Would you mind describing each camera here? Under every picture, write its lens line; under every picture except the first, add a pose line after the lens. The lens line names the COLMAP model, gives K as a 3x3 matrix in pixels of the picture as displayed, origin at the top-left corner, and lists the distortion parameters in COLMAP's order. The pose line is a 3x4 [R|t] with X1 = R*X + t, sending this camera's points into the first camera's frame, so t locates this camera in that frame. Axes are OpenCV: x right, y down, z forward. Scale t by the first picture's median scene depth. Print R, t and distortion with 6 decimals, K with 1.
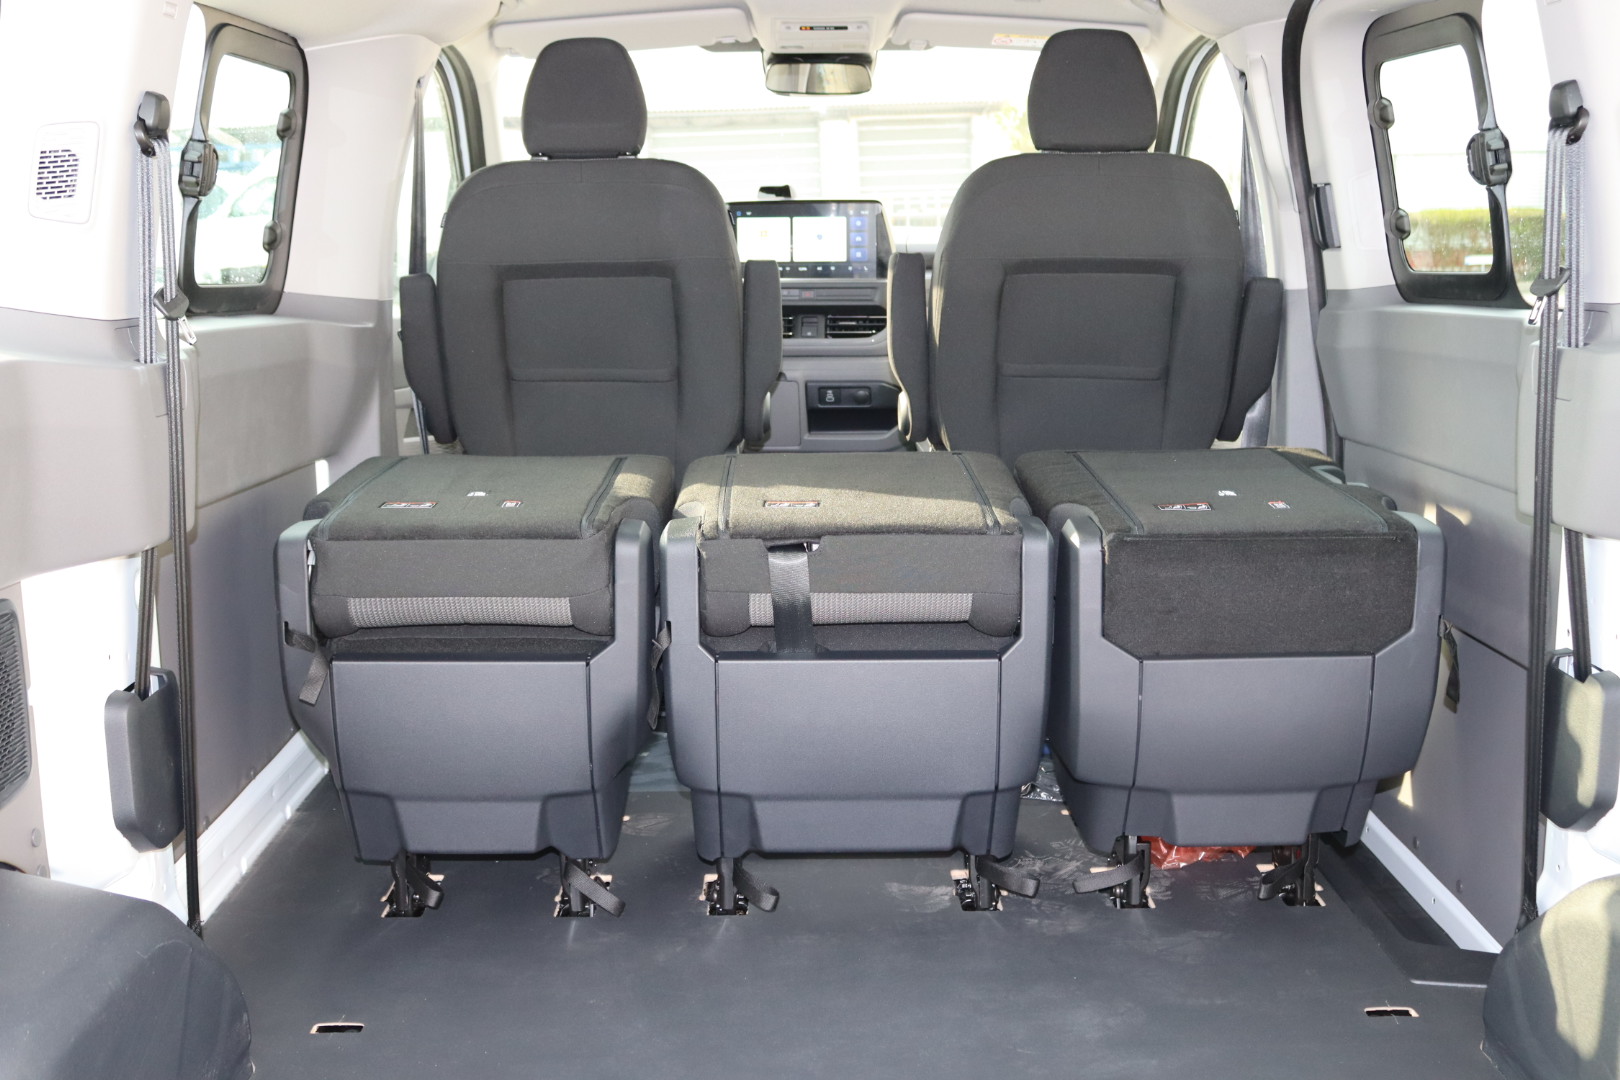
lens RADIAL K [[1804.9, 0, 810.0], [0, 1804.9, 540.0], [0, 0, 1]] dist [-0.115705, 0.158163]
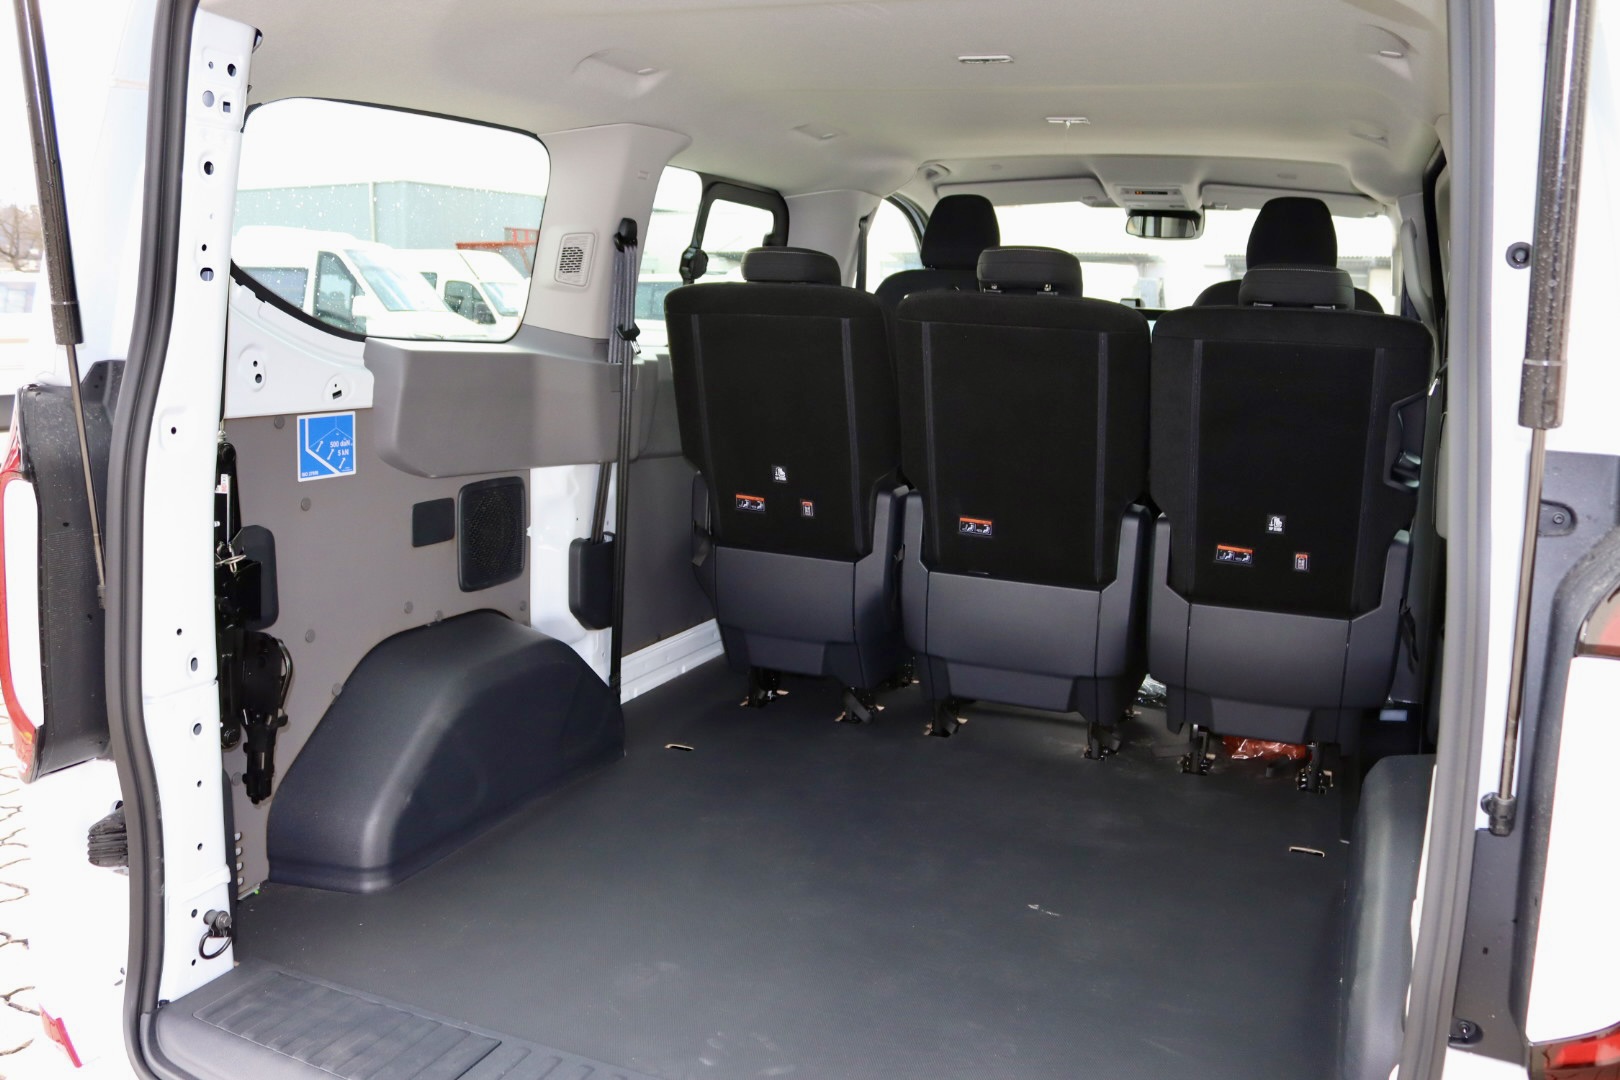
lens RADIAL K [[1348.6, 0, 810.0], [0, 1348.6, 540.0], [0, 0, 1]] dist [-0.161635, 0.138949]
pose [[0.919339, 0.108173, -0.378305, 0.296195], [-0.115744, 0.993275, 0.002745, 0.045488], [0.376058, 0.041263, 0.925677, -0.168552]]
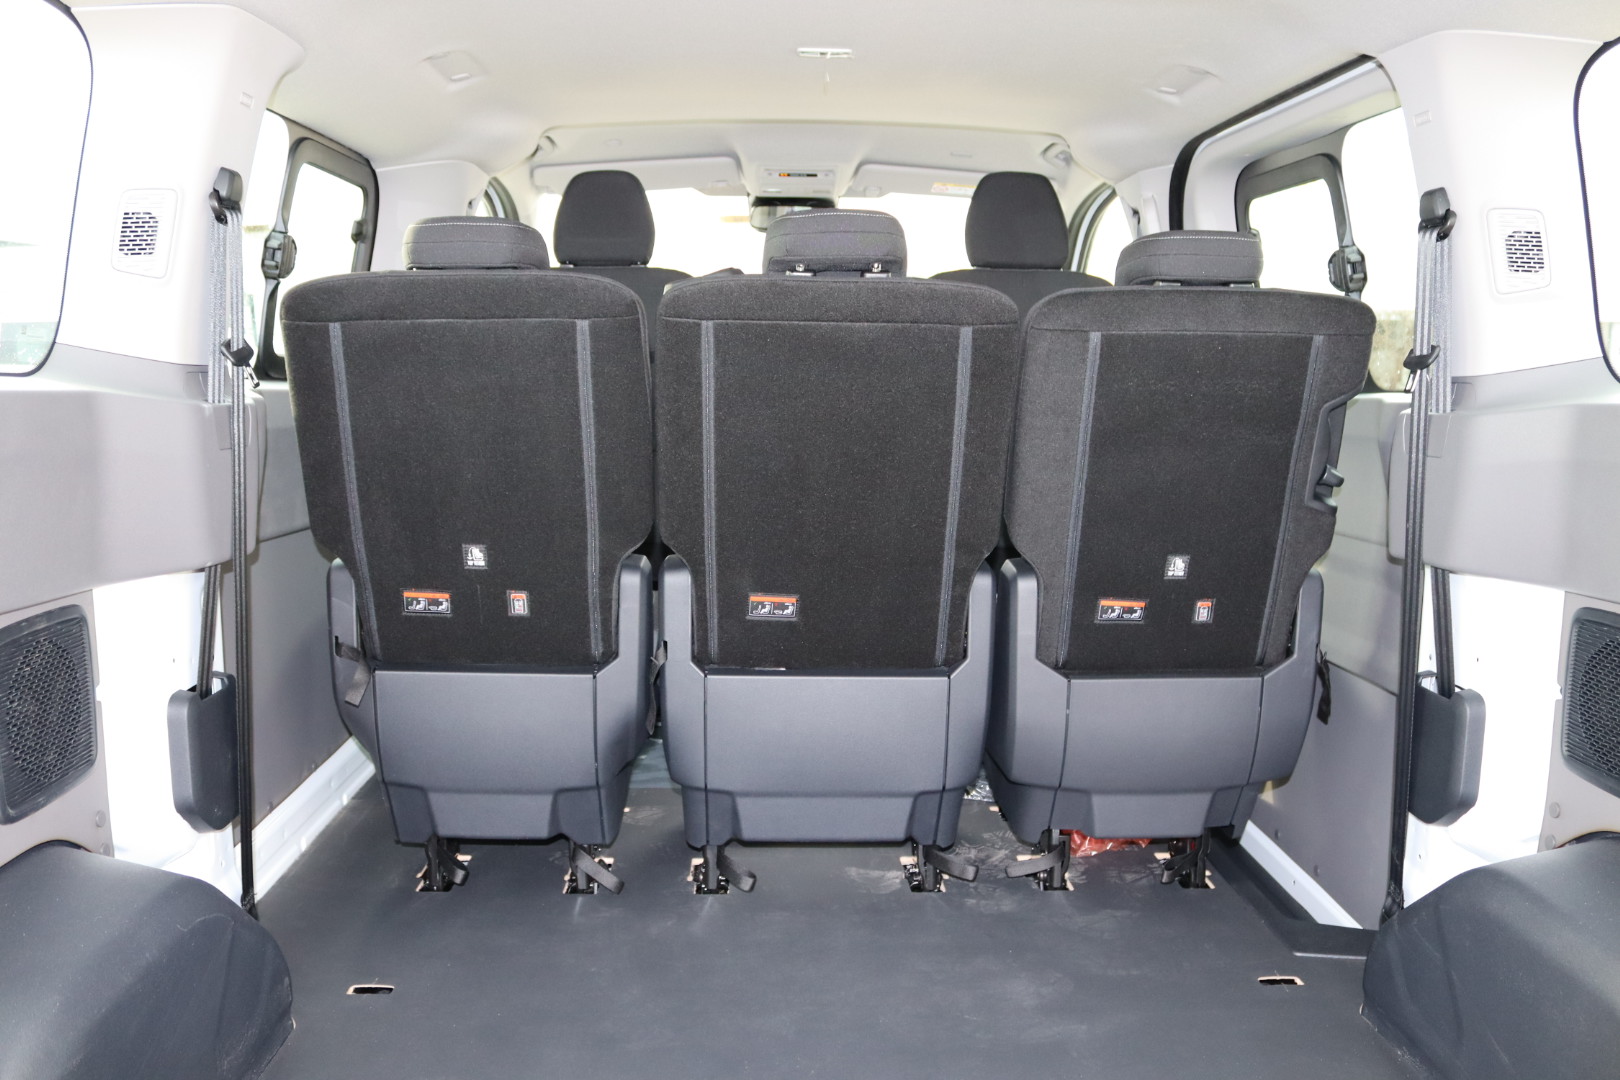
lens RADIAL K [[1348.6, 0, 810.0], [0, 1348.6, 540.0], [0, 0, 1]] dist [-0.161635, 0.138949]
pose [[0.999486, 0.015261, 0.028202, -0.009983], [-0.013977, 0.998881, -0.045189, 0.017031], [-0.028861, 0.044771, 0.998580, 0.122973]]
